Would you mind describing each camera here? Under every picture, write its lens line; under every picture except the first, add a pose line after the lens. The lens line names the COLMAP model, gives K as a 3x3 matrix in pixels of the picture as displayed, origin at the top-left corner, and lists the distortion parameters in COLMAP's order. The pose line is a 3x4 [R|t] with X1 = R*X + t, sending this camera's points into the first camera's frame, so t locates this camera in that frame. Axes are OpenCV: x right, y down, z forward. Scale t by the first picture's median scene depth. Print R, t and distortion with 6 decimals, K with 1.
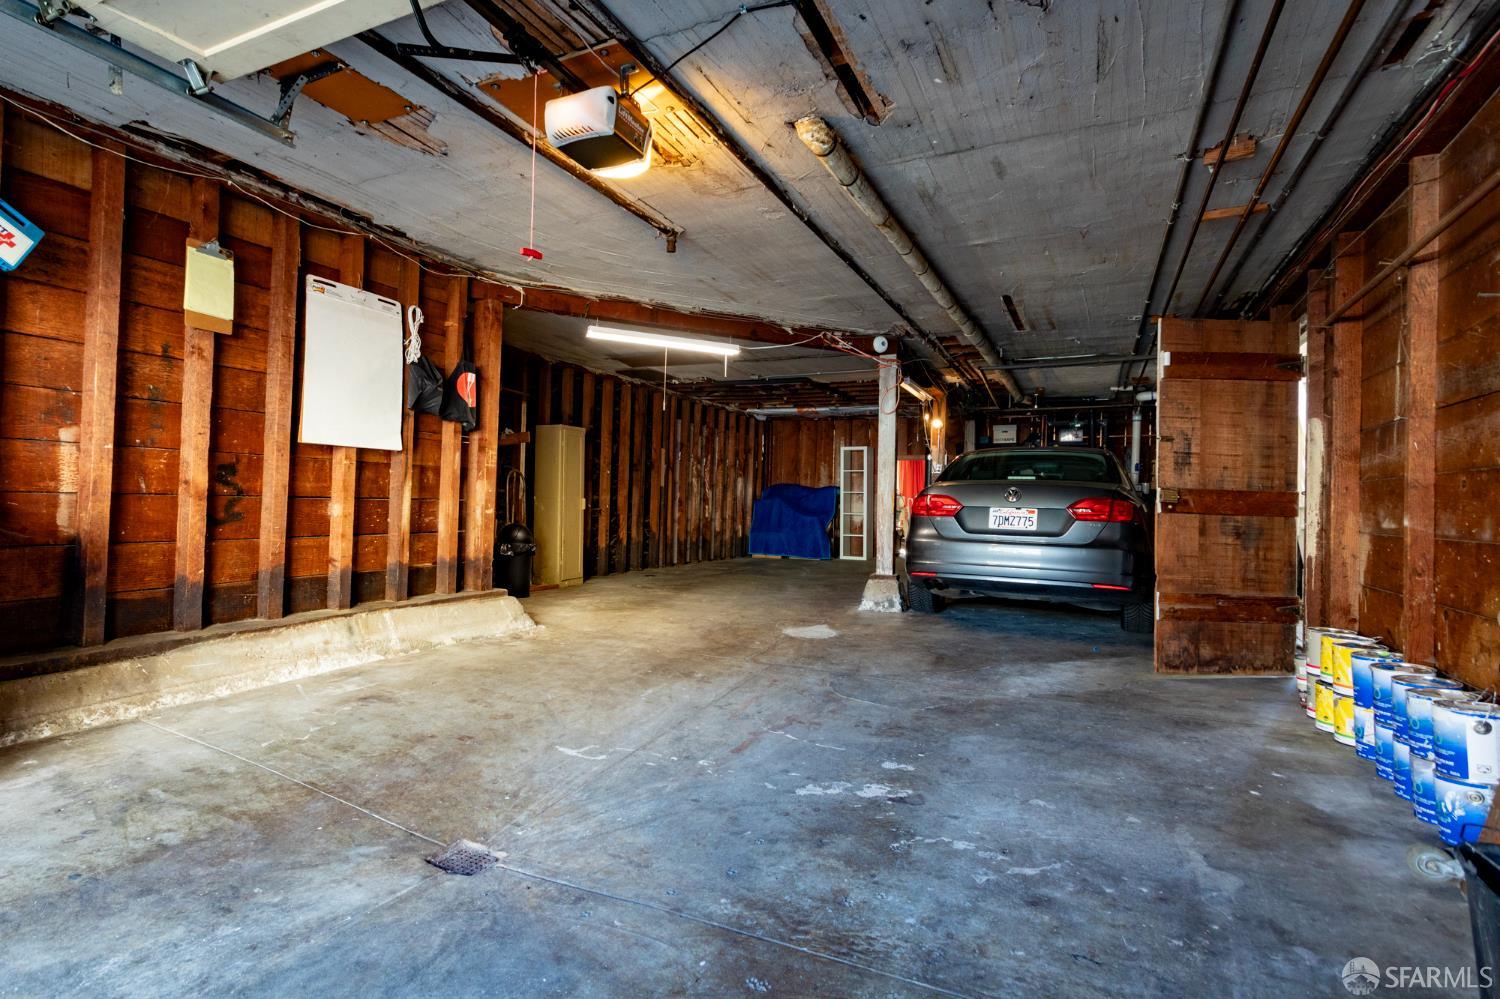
lens RADIAL K [[711.7, 0, 744.6], [0, 711.7, 494.3], [0, 0, 1]] dist [0.004133, 0.000885]
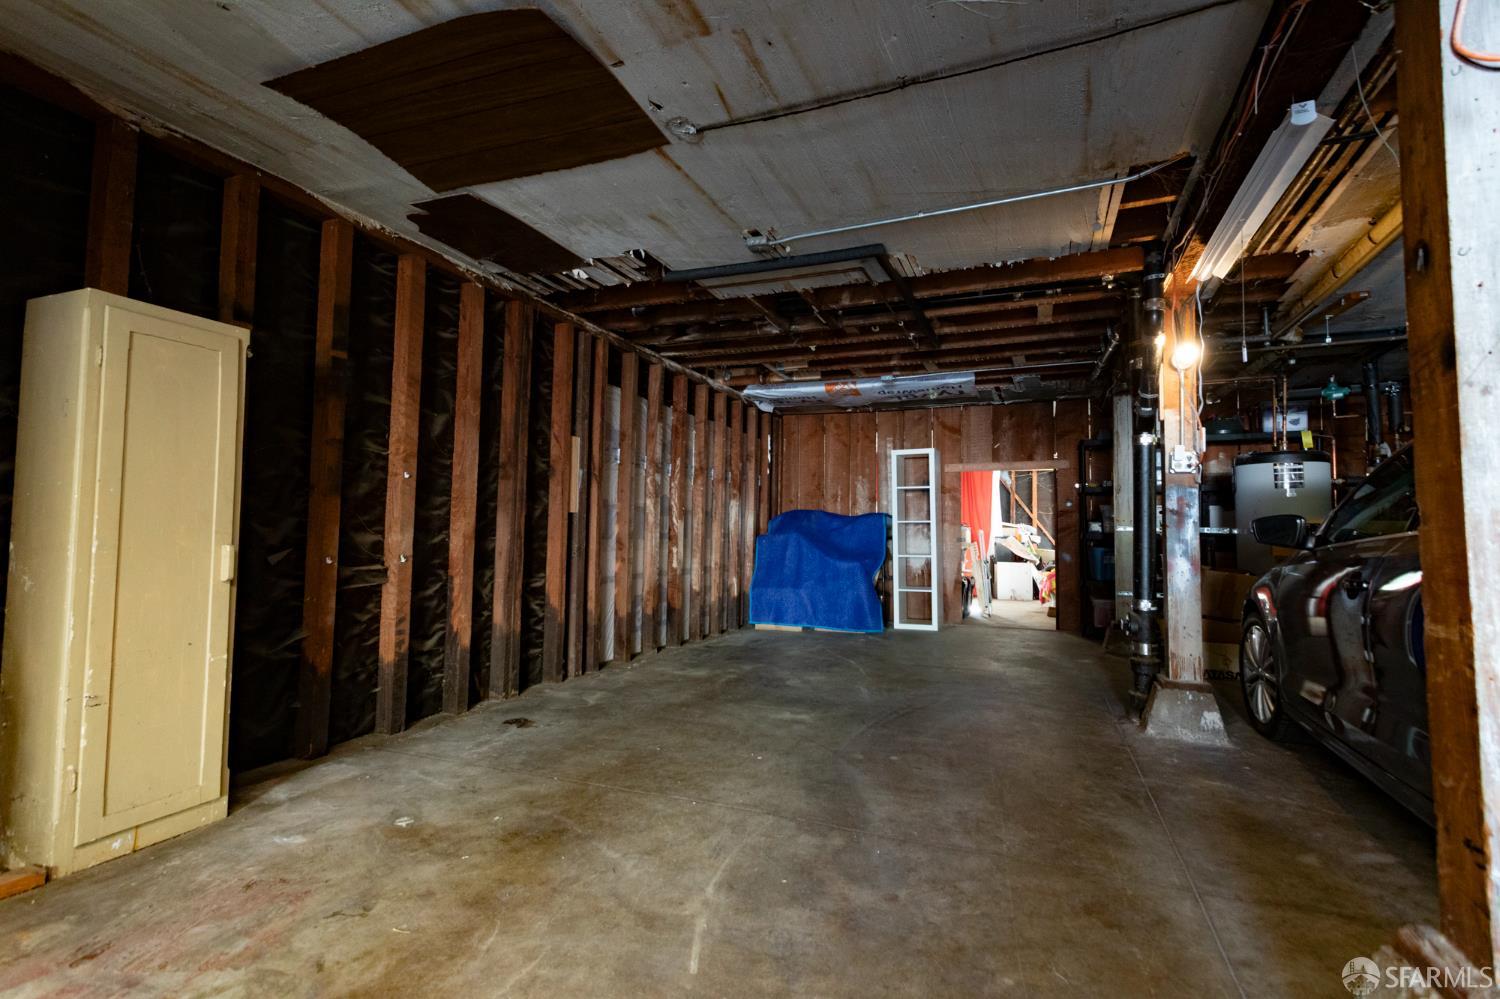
lens RADIAL K [[711.7, 0, 755.2], [0, 711.7, 491.3], [0, 0, 1]] dist [0.004133, 0.000885]
pose [[0.999771, -0.011829, 0.017824, 0.001445], [0.012724, 0.998618, -0.050998, 0.000819], [-0.017196, 0.051213, 0.998540, 0.398495]]
